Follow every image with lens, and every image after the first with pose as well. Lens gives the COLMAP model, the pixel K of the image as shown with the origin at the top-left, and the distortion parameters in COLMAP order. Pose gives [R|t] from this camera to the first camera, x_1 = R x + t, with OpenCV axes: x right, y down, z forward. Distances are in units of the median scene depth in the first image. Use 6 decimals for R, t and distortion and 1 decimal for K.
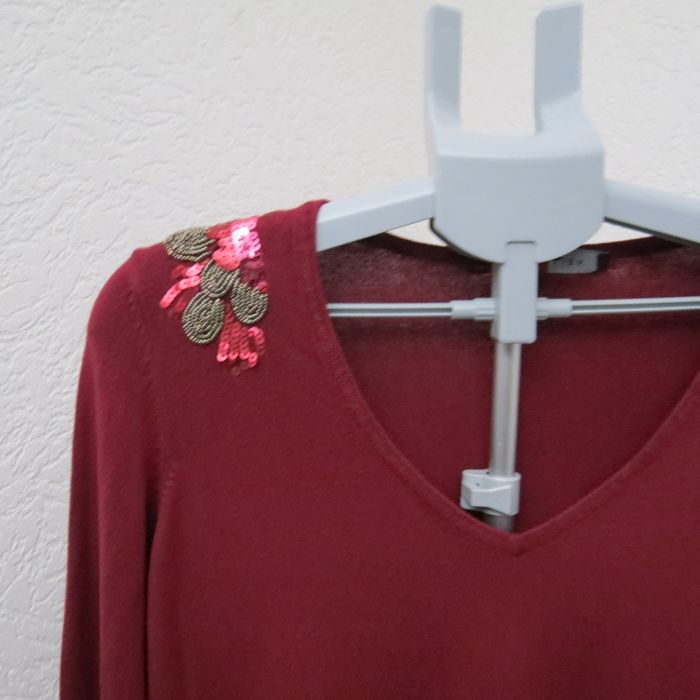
lens RADIAL K [[643.5, 0, 350.0], [0, 643.5, 350.0], [0, 0, 1]] dist [-0.031426, 0.005099]
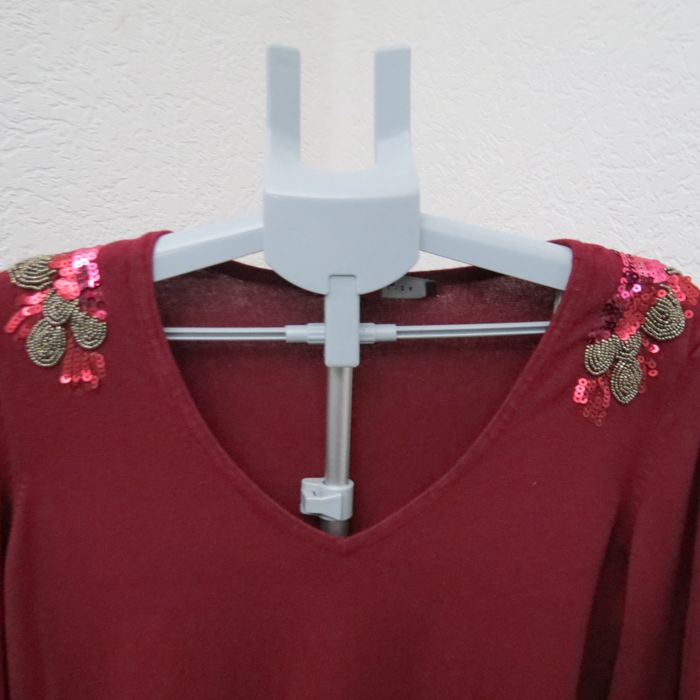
lens RADIAL K [[643.5, 0, 350.0], [0, 643.5, 350.0], [0, 0, 1]] dist [-0.031426, 0.005099]
pose [[0.998120, 0.004574, 0.061124, 0.200846], [-0.007703, 0.998666, 0.051056, -0.092512], [-0.060809, -0.051431, 0.996824, -0.085920]]
